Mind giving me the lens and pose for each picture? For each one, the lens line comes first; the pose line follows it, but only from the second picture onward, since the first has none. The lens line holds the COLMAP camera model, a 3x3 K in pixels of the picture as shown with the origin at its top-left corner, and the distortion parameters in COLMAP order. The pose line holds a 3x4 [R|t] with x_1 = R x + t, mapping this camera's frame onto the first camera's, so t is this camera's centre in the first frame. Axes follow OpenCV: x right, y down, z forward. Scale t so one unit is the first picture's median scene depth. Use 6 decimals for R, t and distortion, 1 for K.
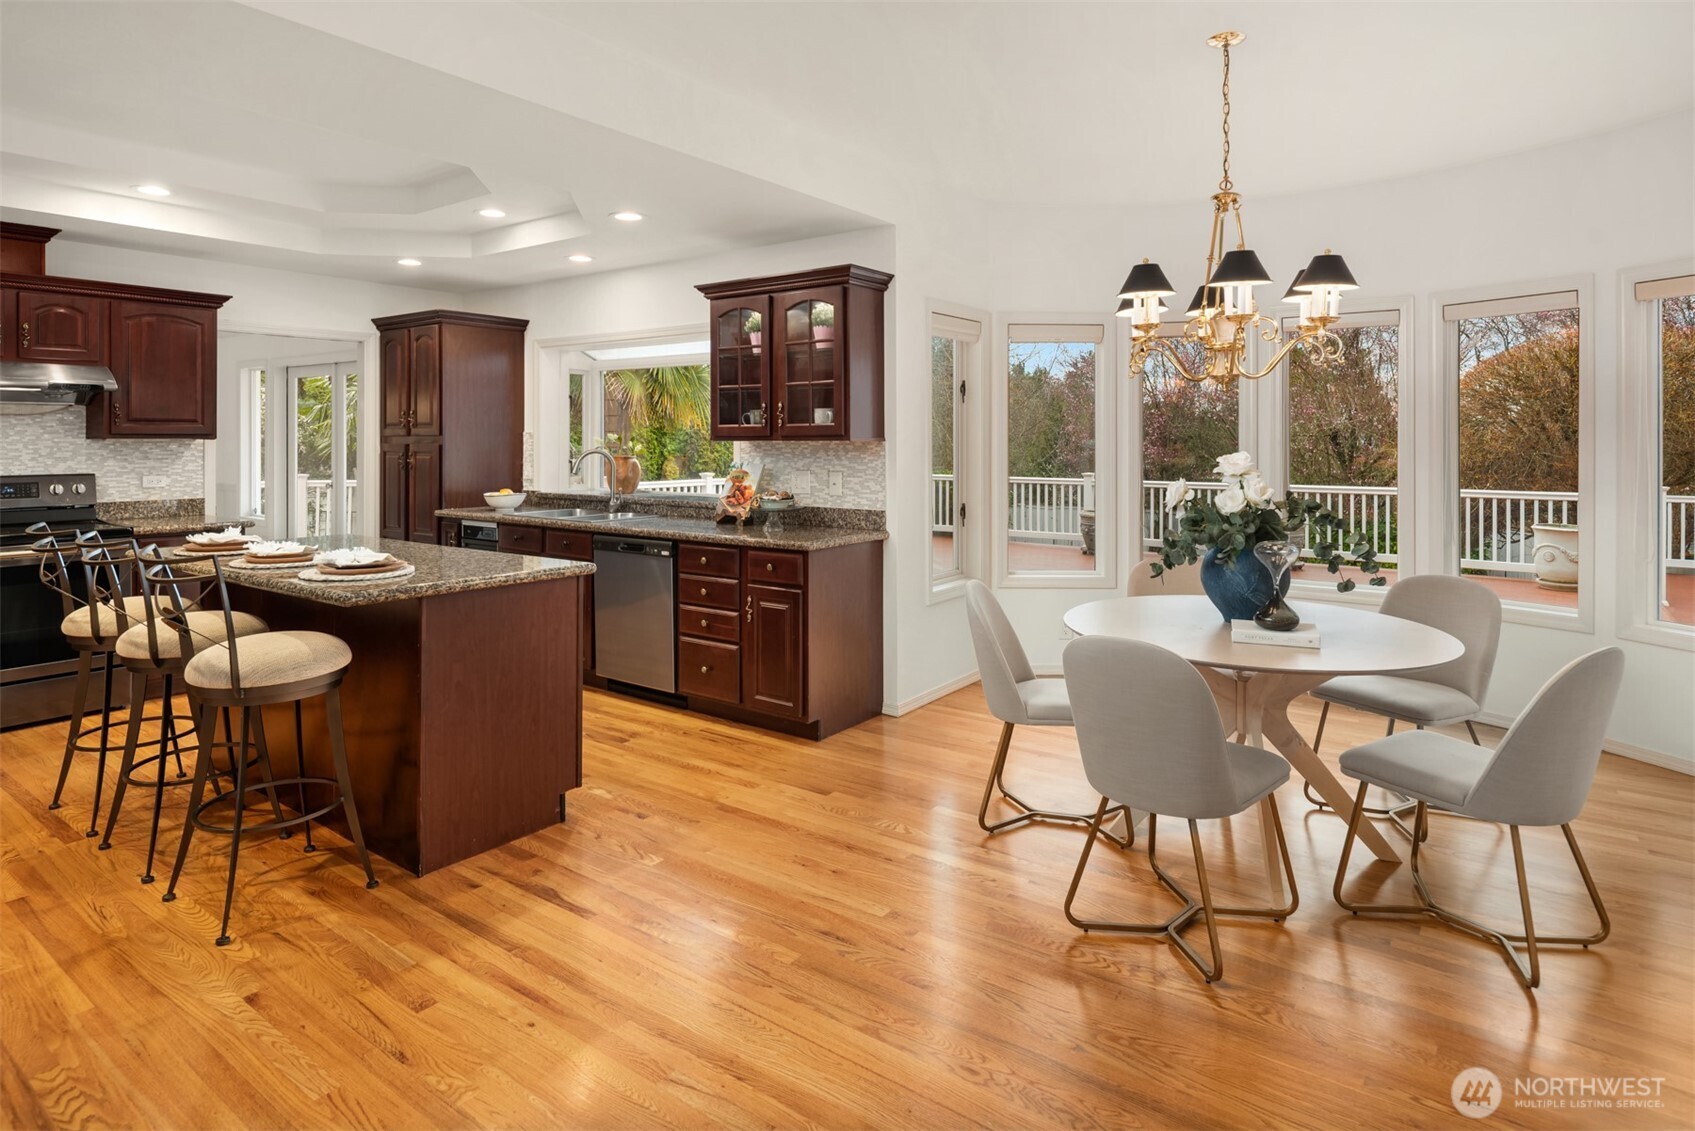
lens RADIAL K [[929.8, 0, 840.8], [0, 929.8, 438.1], [0, 0, 1]] dist [-0.001319, -0.003771]
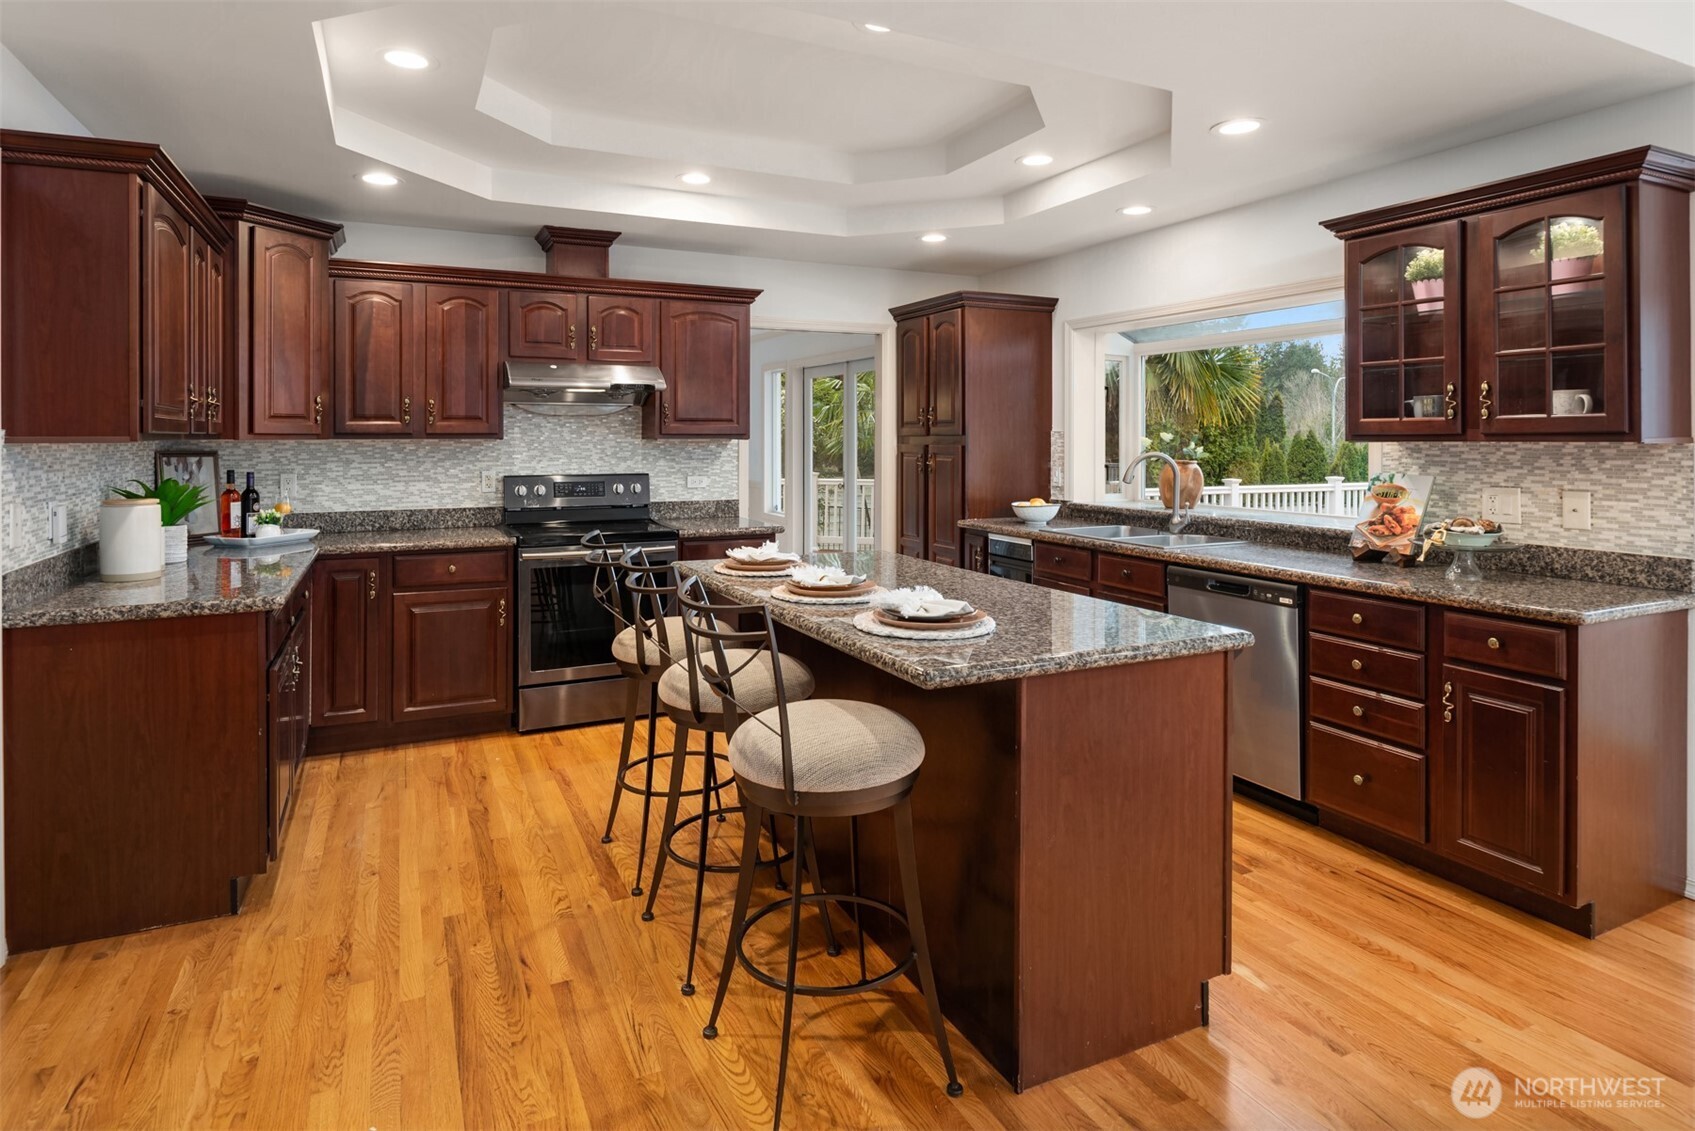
lens RADIAL K [[929.8, 0, 840.8], [0, 929.8, 438.1], [0, 0, 1]] dist [-0.001319, -0.003771]
pose [[0.884882, -0.000501, -0.465814, -0.157495], [0.000719, 1.000000, 0.000291, -0.000284], [0.465814, -0.000593, 0.884882, 0.215218]]
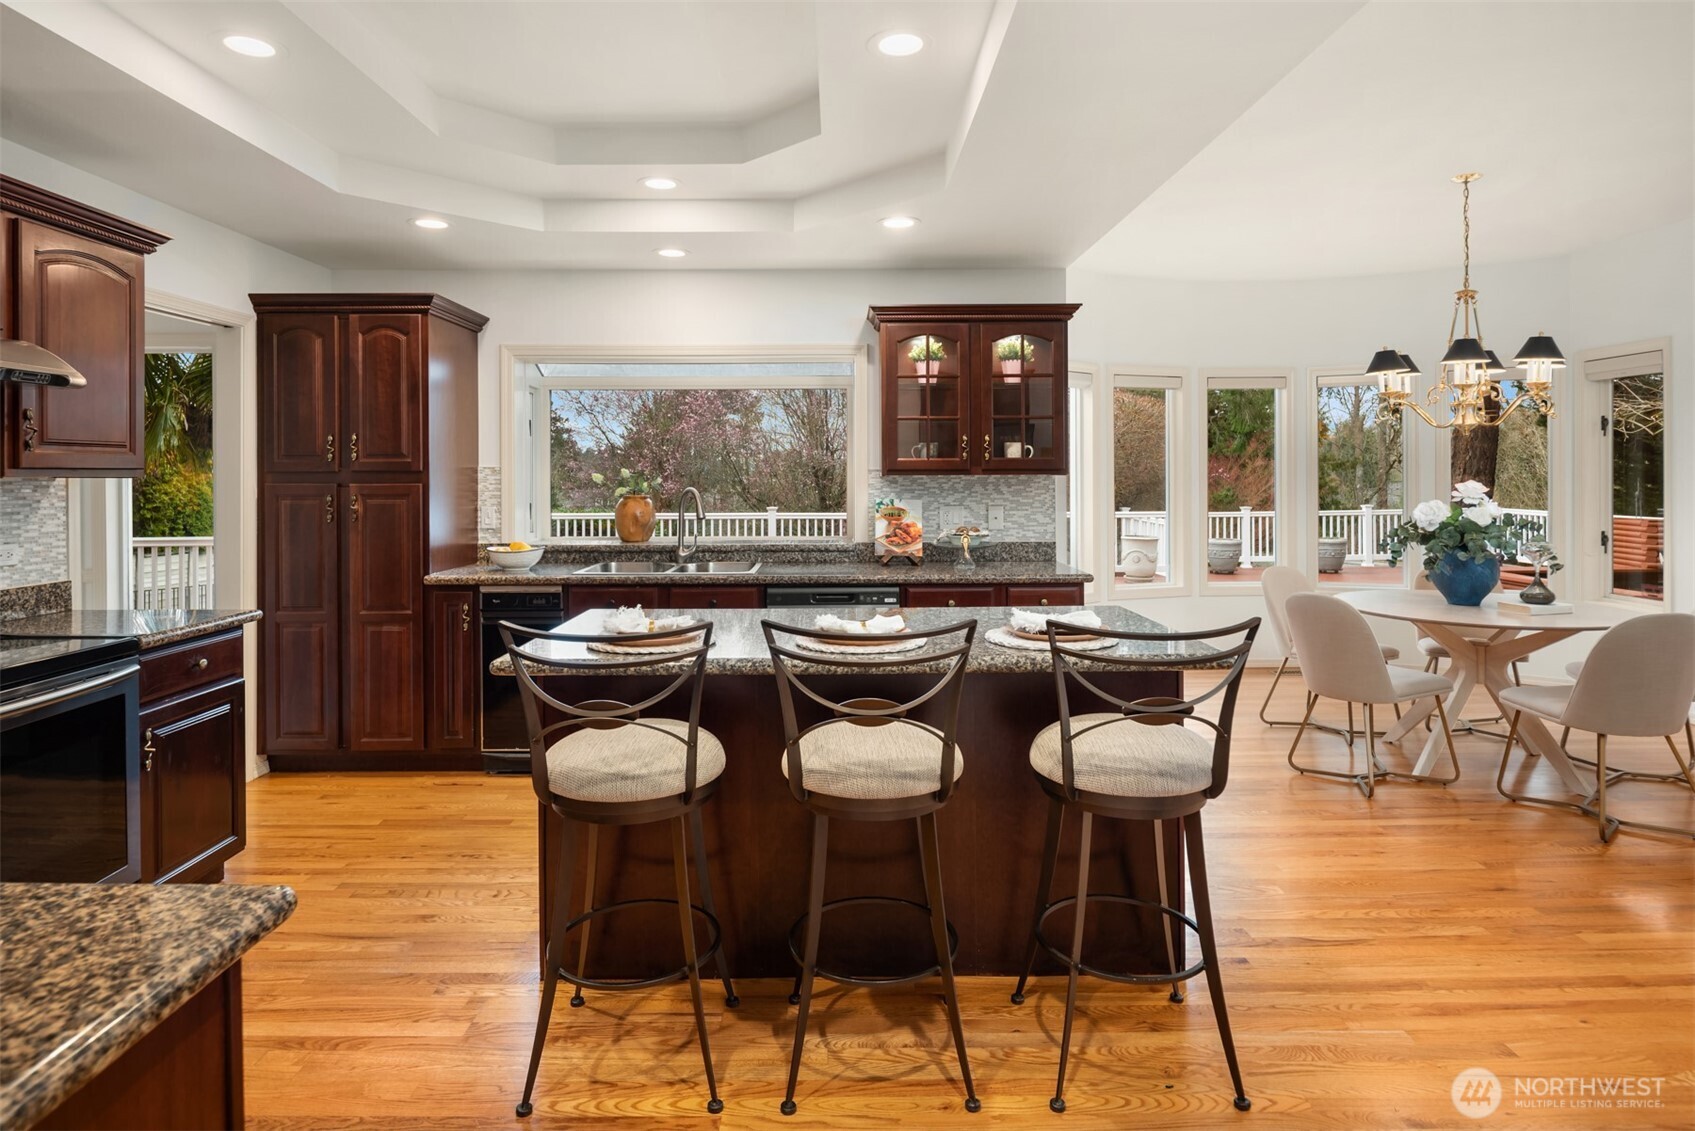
lens RADIAL K [[930.0, 0, 826.4], [0, 930.0, 477.9], [0, 0, 1]] dist [-0.001960, -0.001229]
pose [[0.802741, -0.005857, 0.596300, -0.766936], [0.004163, 0.999982, 0.004217, 0.001045], [-0.596314, -0.000903, 0.802751, 0.309816]]
